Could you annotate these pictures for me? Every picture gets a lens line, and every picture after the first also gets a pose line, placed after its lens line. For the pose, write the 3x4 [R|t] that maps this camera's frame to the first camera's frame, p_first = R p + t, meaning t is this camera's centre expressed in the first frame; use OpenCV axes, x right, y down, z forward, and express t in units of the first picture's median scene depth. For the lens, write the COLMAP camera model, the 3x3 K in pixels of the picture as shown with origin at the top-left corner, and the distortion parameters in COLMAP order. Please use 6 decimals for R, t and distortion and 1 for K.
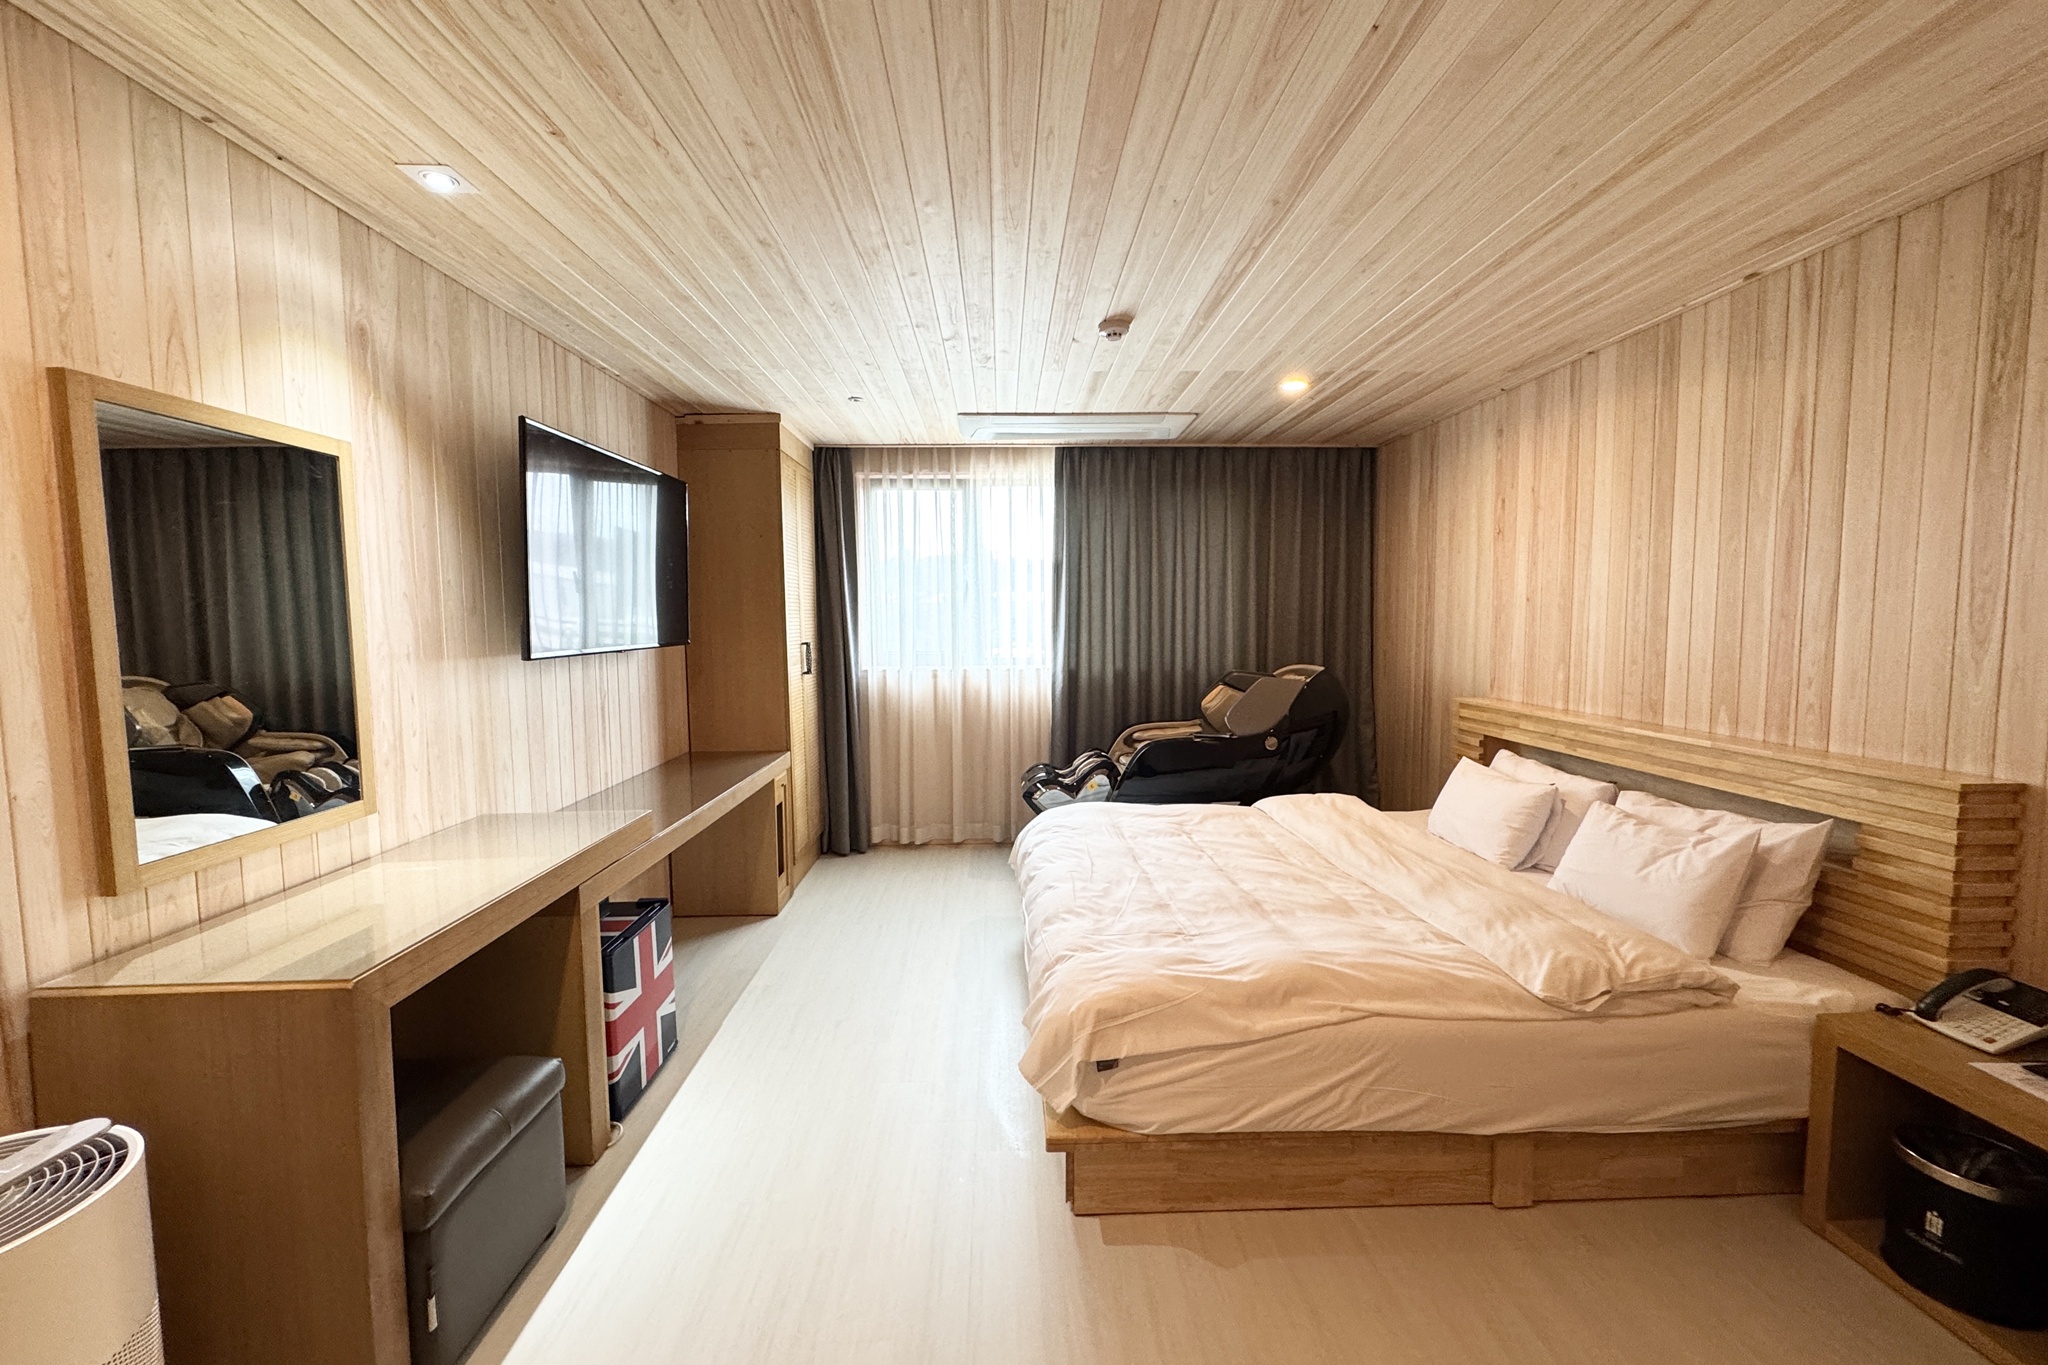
lens RADIAL K [[739.5, 0, 1019.8], [0, 739.5, 648.1], [0, 0, 1]] dist [0.002330, 0.000205]
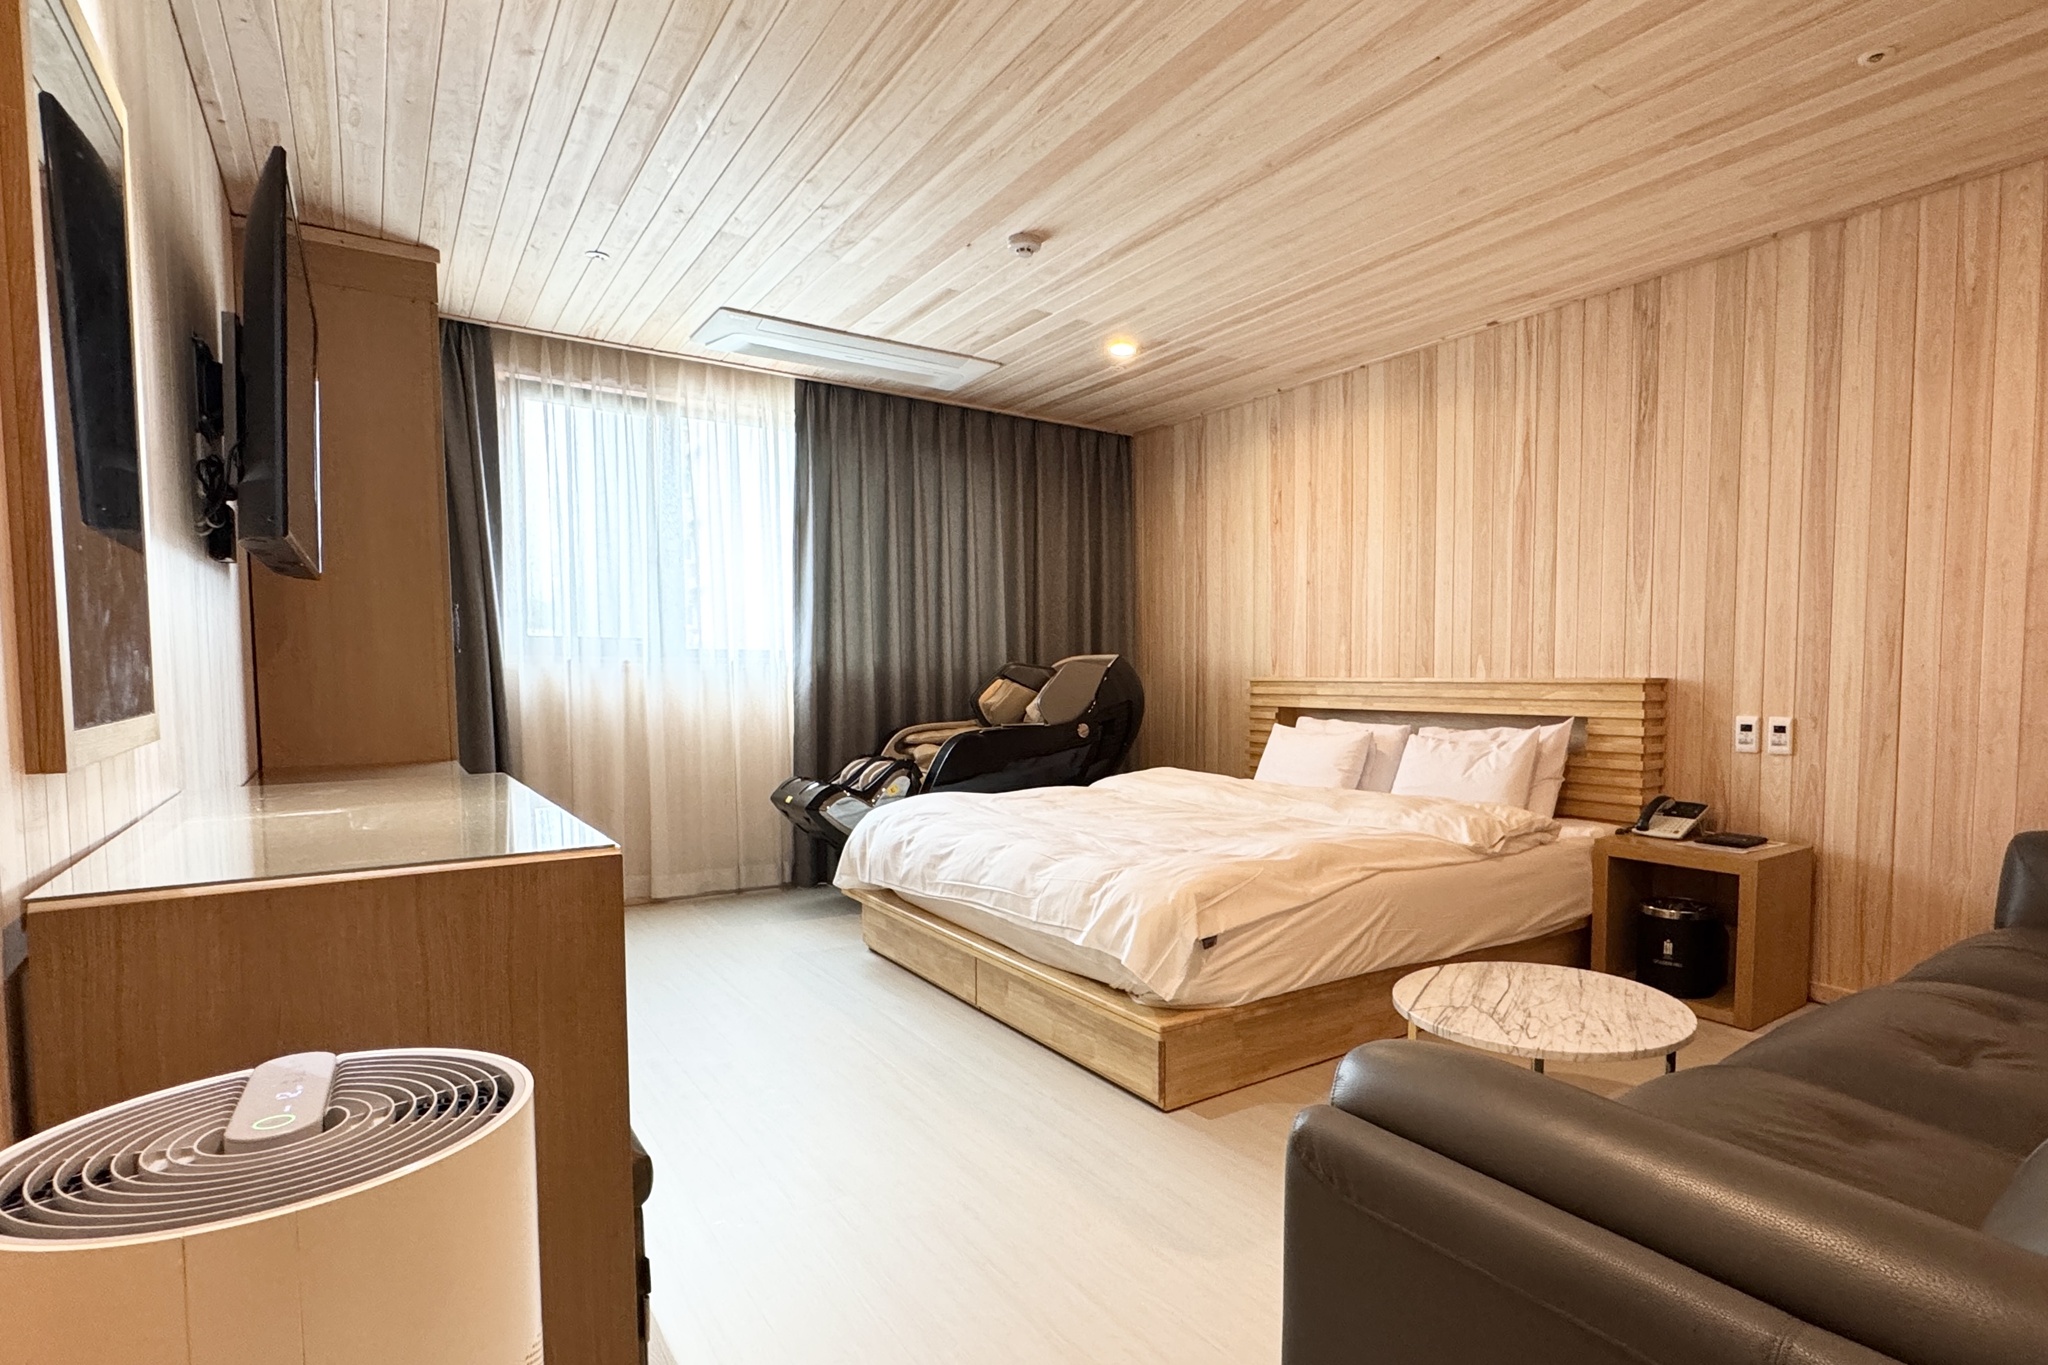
lens RADIAL K [[1000.1, 0, 1026.4], [0, 1000.1, 688.5], [0, 0, 1]] dist [-0.002494, -0.000505]
pose [[0.850076, 0.012295, 0.526517, -0.564615], [0.004475, 0.999523, -0.030566, 0.170375], [-0.526641, 0.028340, 0.849615, -0.038398]]
